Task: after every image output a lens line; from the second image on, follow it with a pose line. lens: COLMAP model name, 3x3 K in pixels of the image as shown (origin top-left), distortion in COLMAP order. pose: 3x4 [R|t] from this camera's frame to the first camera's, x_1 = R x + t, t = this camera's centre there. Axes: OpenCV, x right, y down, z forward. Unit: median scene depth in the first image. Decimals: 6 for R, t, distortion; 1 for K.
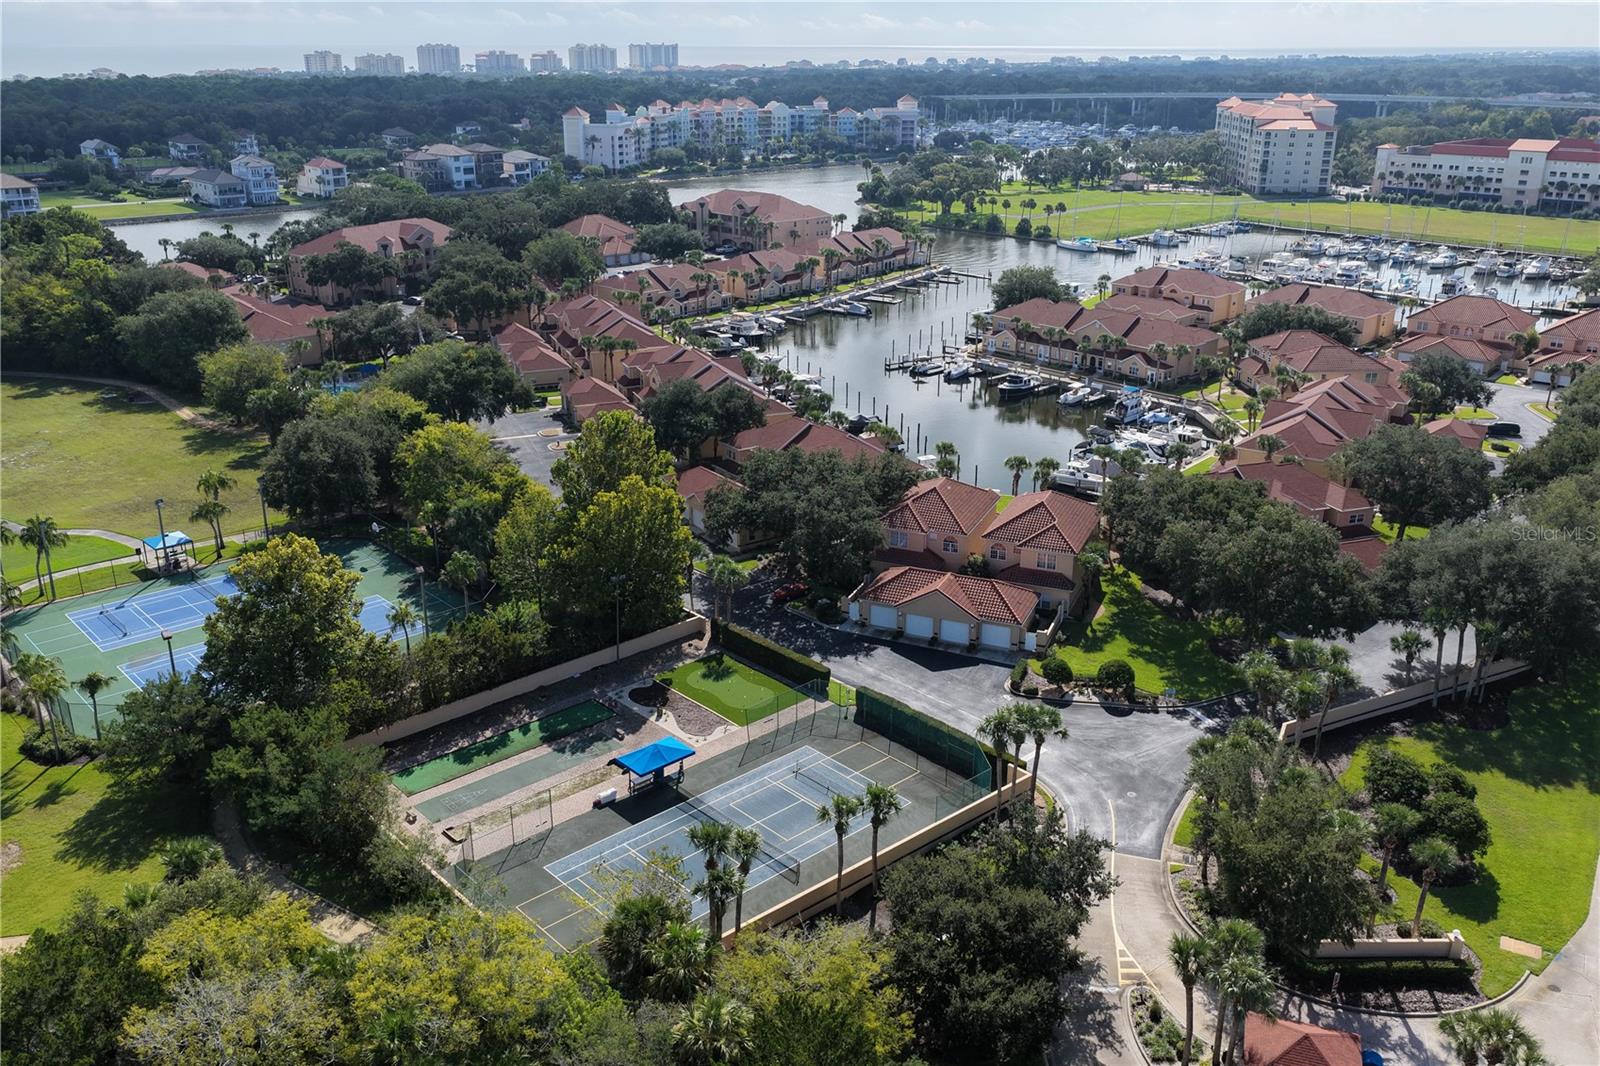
lens RADIAL K [[1323.4, 0, 798.0], [0, 1323.4, 505.8], [0, 0, 1]] dist [-0.001289, 0.001277]
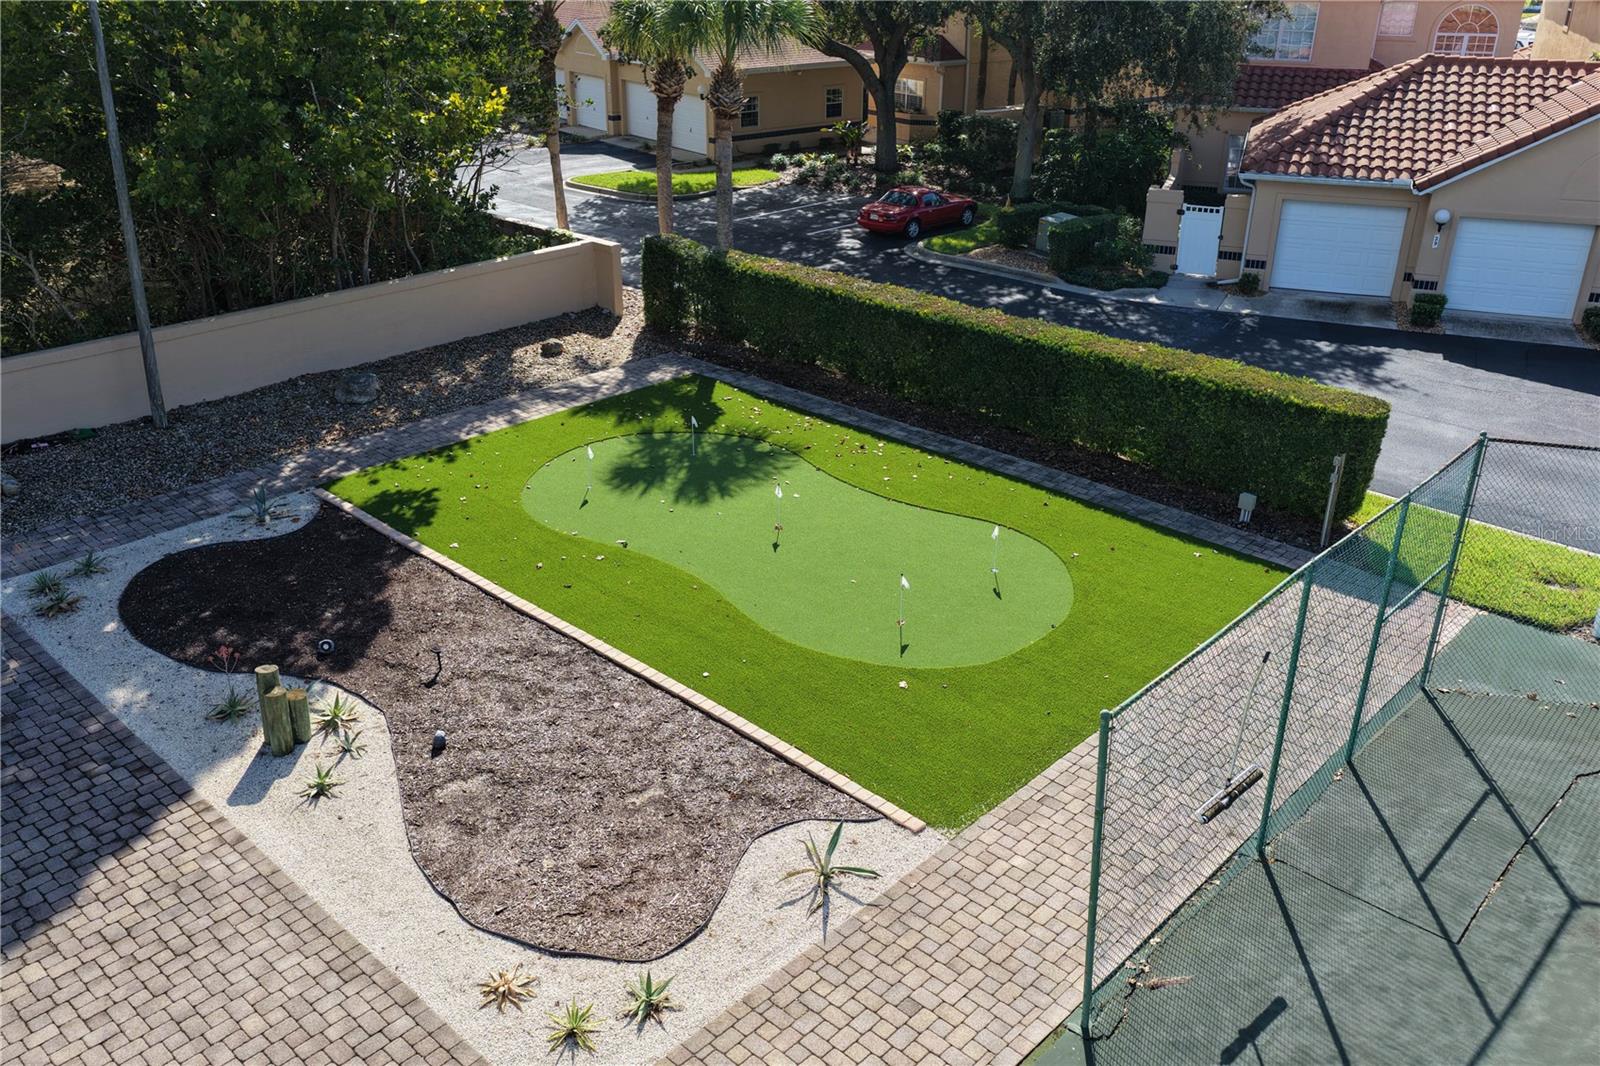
lens RADIAL K [[1323.4, 0, 798.0], [0, 1323.4, 505.8], [0, 0, 1]] dist [-0.001289, 0.001277]
pose [[0.997667, -0.026640, 0.062862, -0.057284], [0.021123, 0.995998, 0.086847, 0.114994], [-0.064924, -0.085316, 0.994236, 0.801180]]
